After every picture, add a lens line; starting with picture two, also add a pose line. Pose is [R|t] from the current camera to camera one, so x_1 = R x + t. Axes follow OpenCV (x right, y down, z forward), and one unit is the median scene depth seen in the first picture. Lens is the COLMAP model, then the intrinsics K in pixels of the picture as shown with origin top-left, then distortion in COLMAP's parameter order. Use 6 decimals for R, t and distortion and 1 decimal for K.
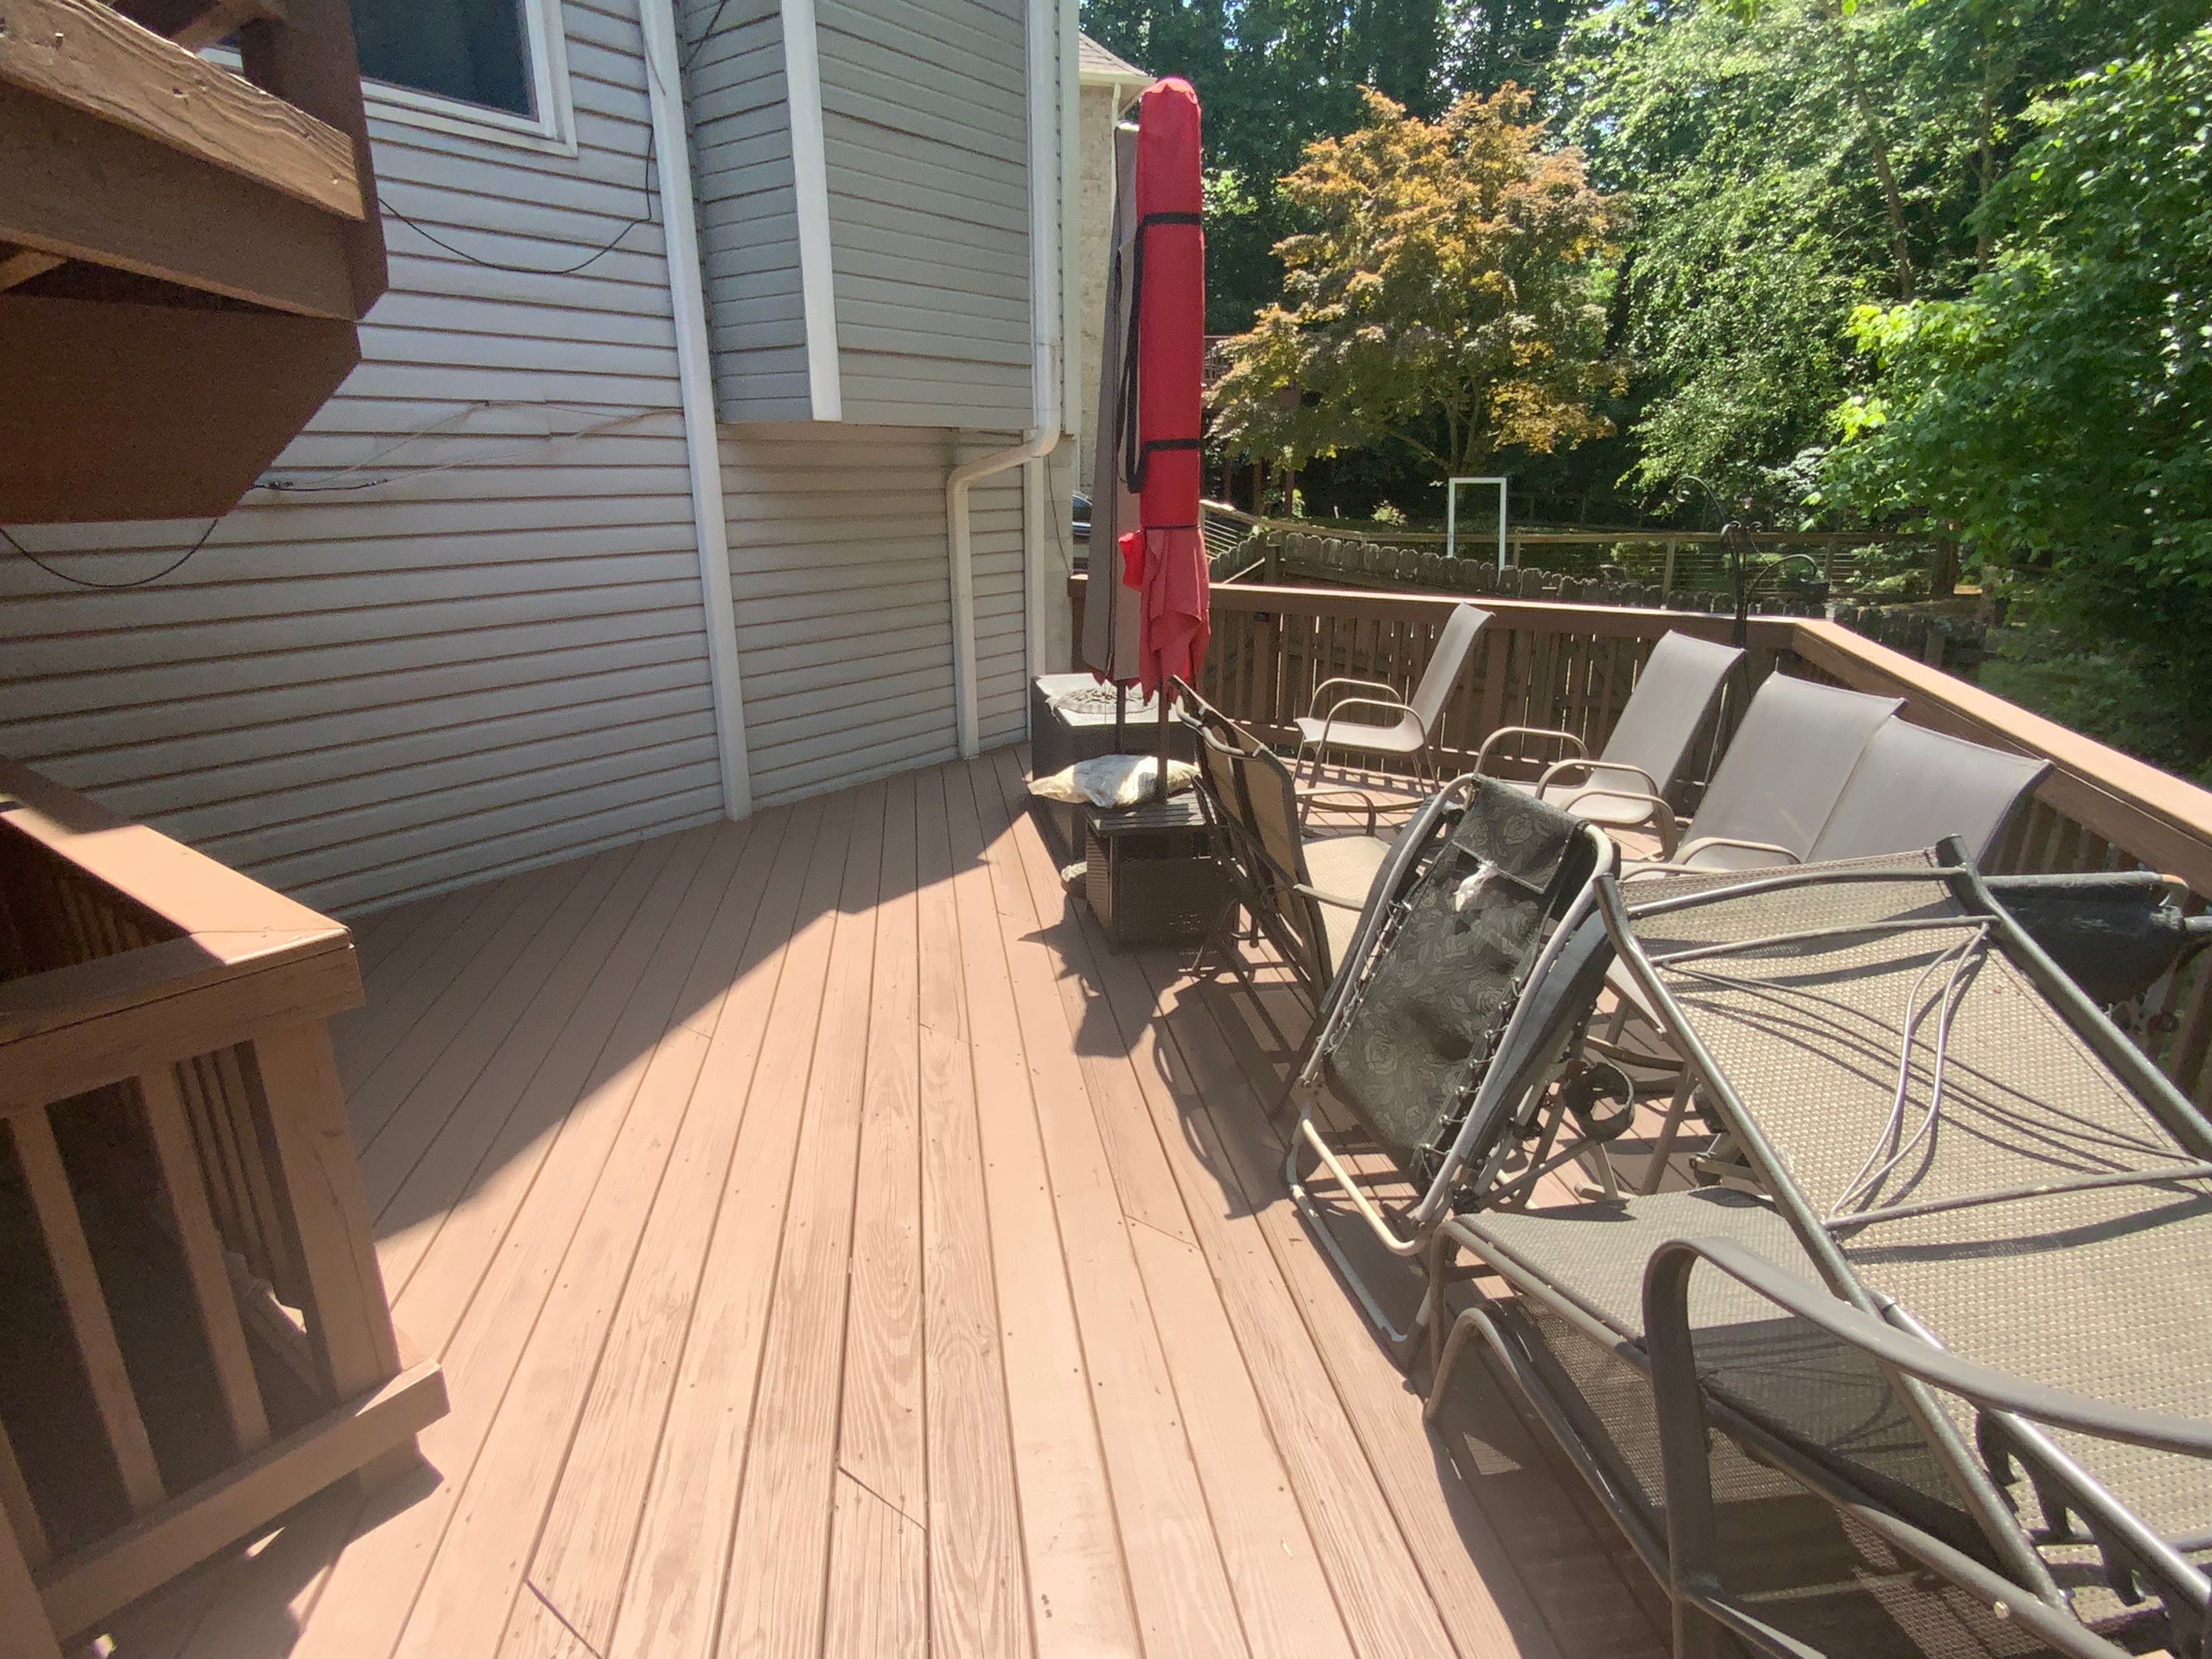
lens RADIAL K [[1179.4, 0, 1132.4], [0, 1179.4, 855.9], [0, 0, 1]] dist [-0.026650, -0.001038]
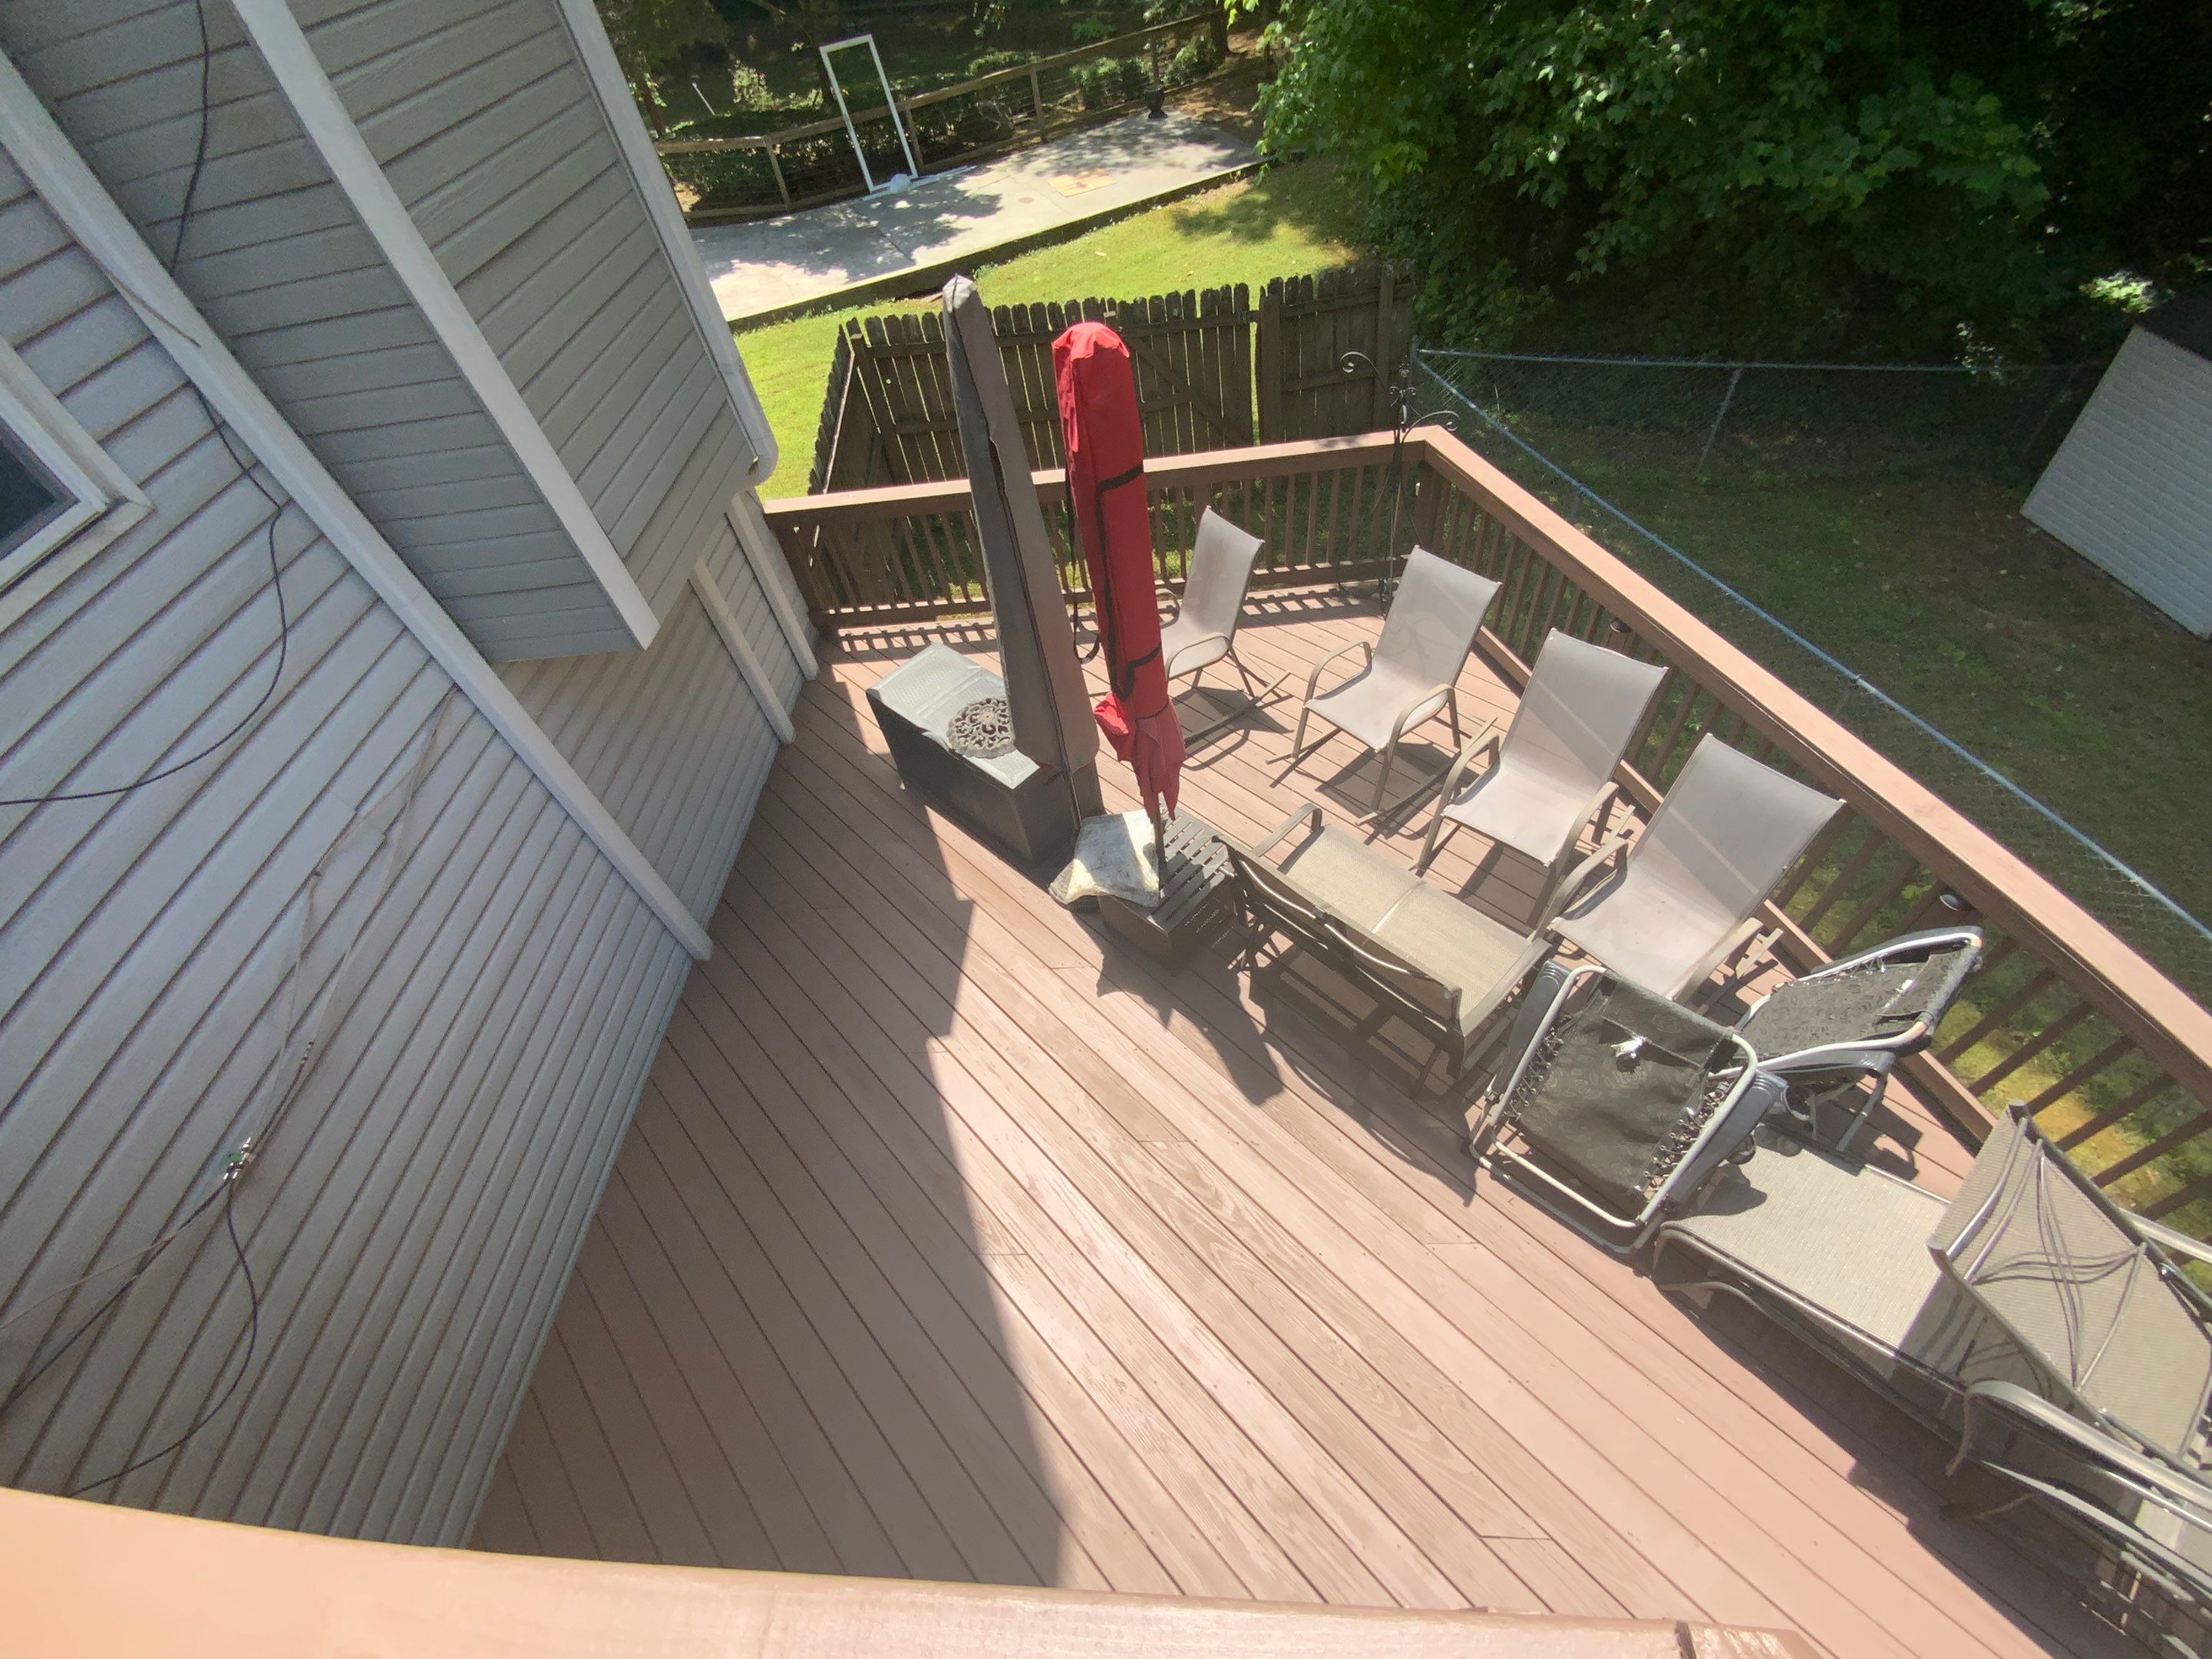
lens RADIAL K [[897.7, 0, 1084.6], [0, 897.7, 822.9], [0, 0, 1]] dist [0.002909, -0.010095]
pose [[0.824900, -0.493942, 0.274884, -0.259101], [0.293434, 0.789797, 0.538626, -0.558173], [-0.483152, -0.363652, 0.796443, 0.260514]]
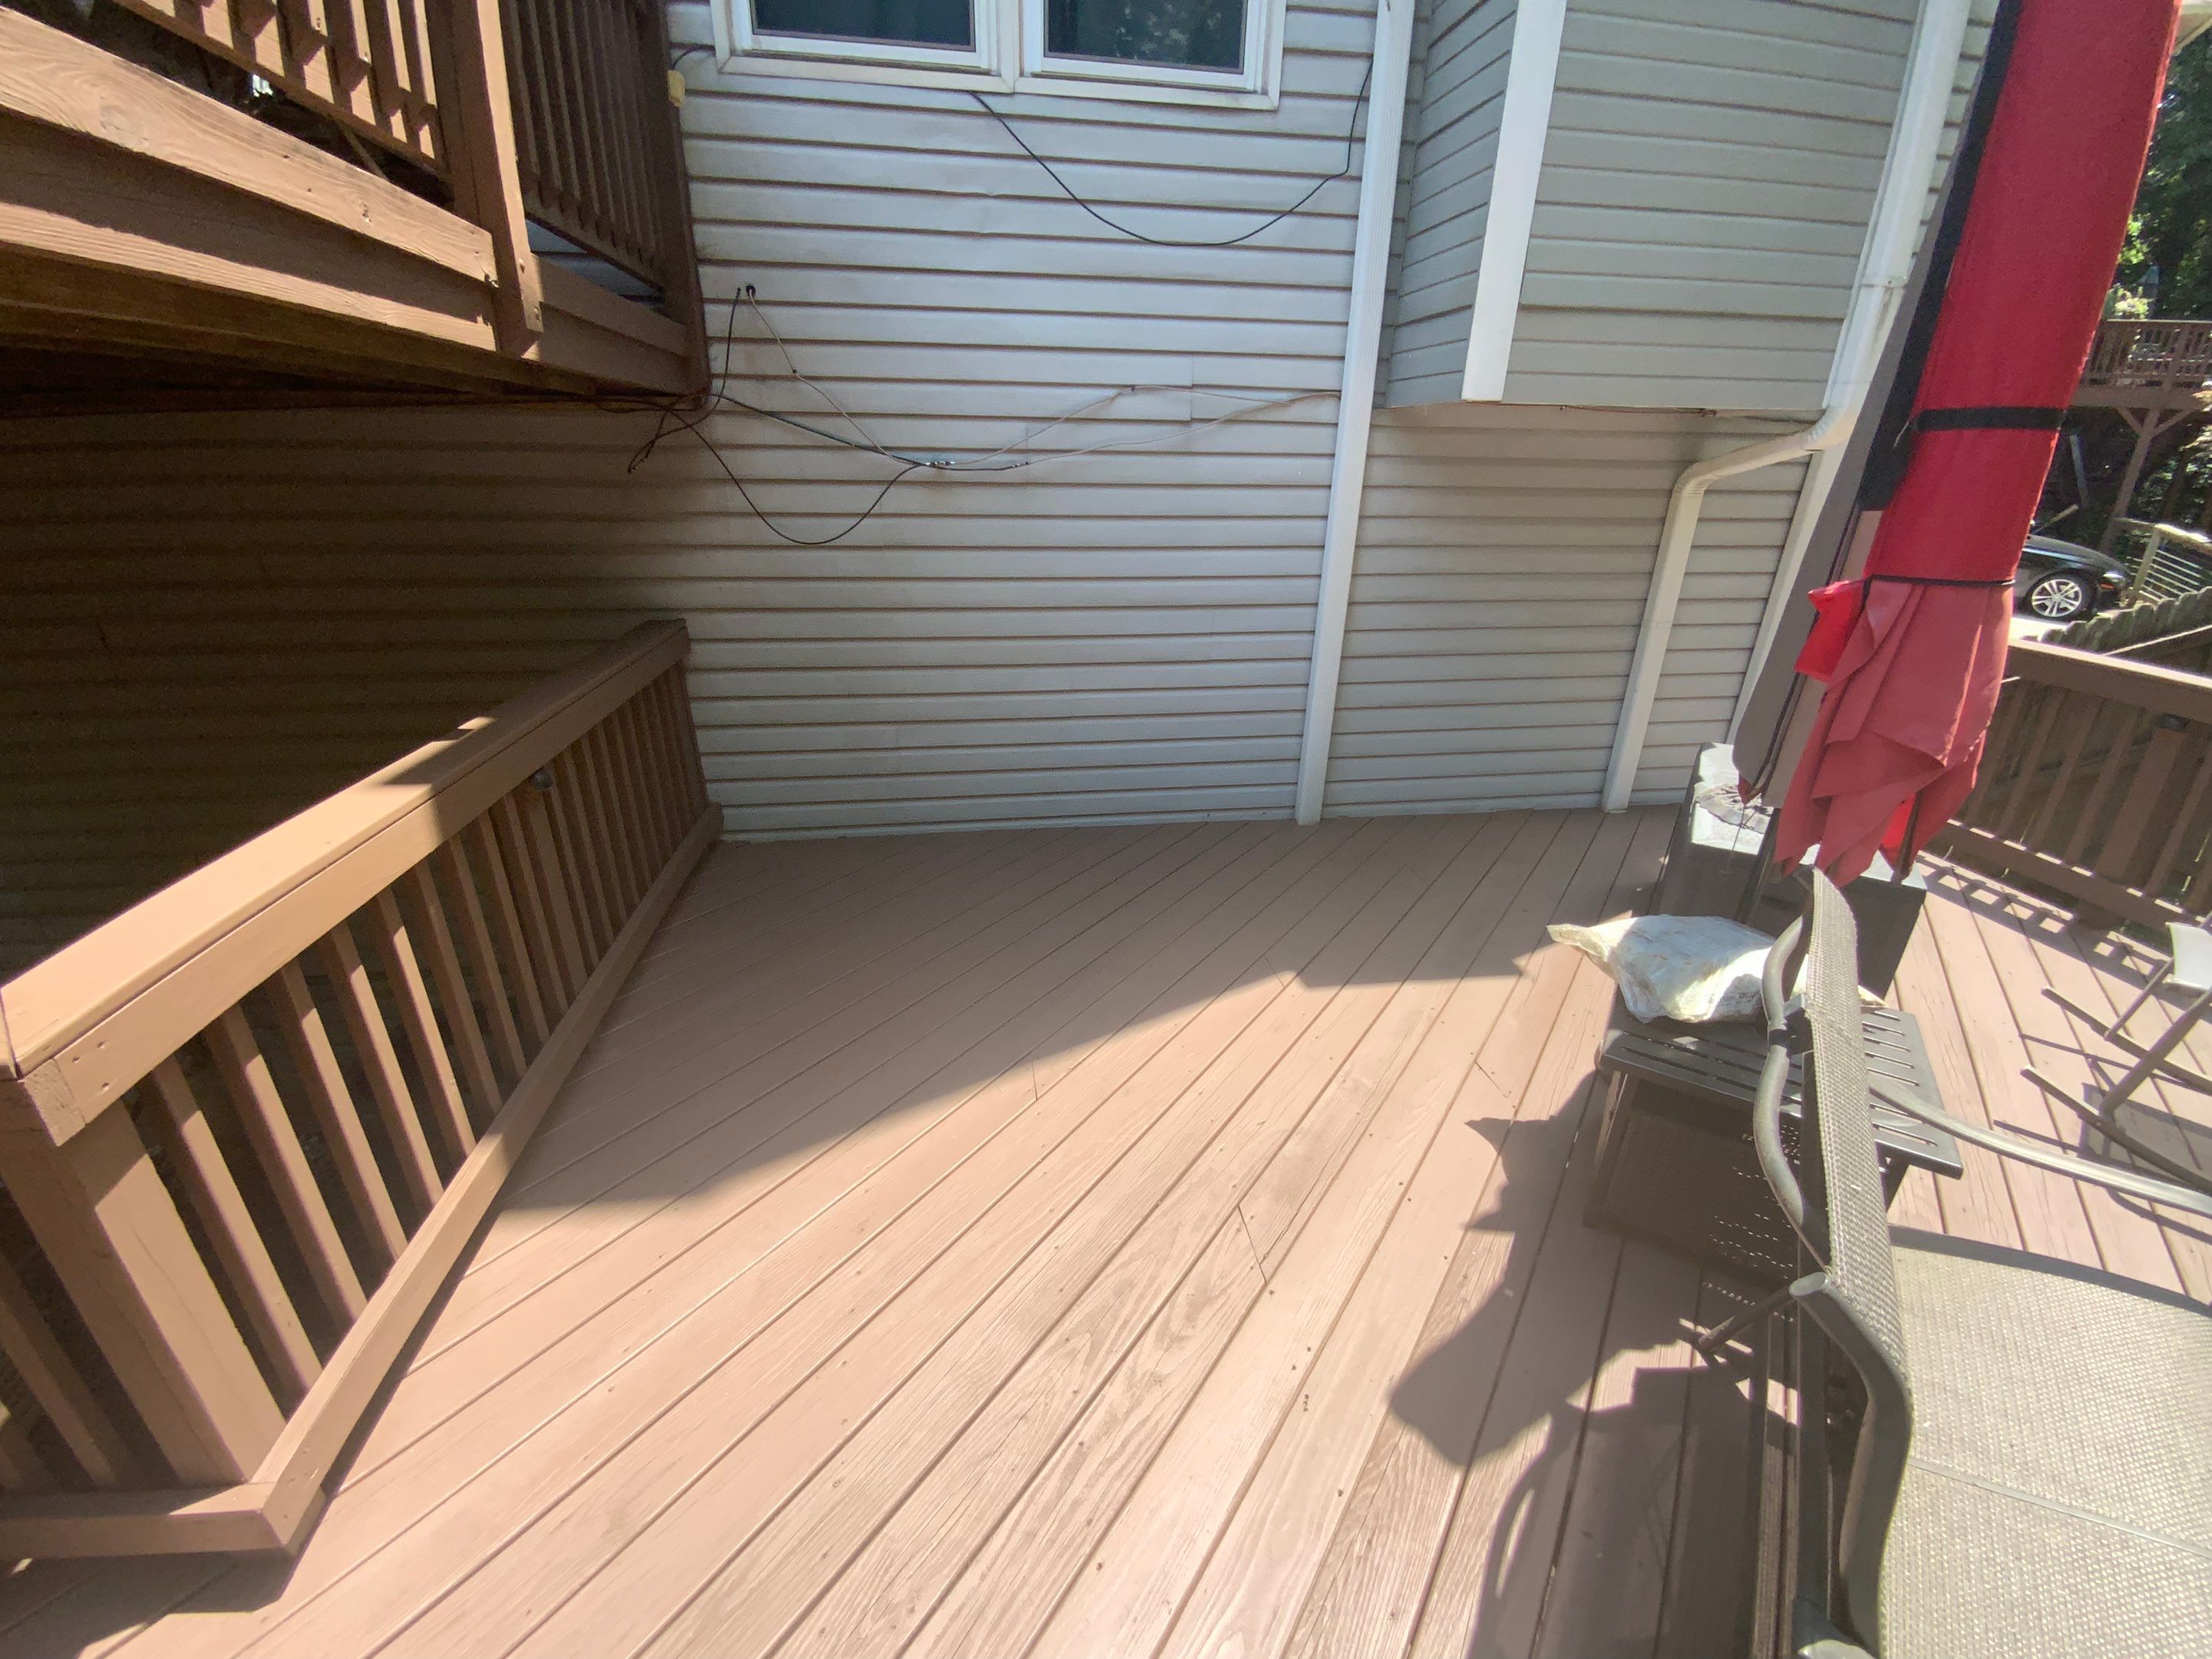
lens RADIAL K [[897.7, 0, 1095.6], [0, 897.7, 834.7], [0, 0, 1]] dist [0.002909, -0.010095]
pose [[0.698502, 0.281041, -0.658112, 0.053354], [-0.234514, 0.958767, 0.160526, -0.122669], [0.676091, 0.042209, 0.735608, 0.387192]]
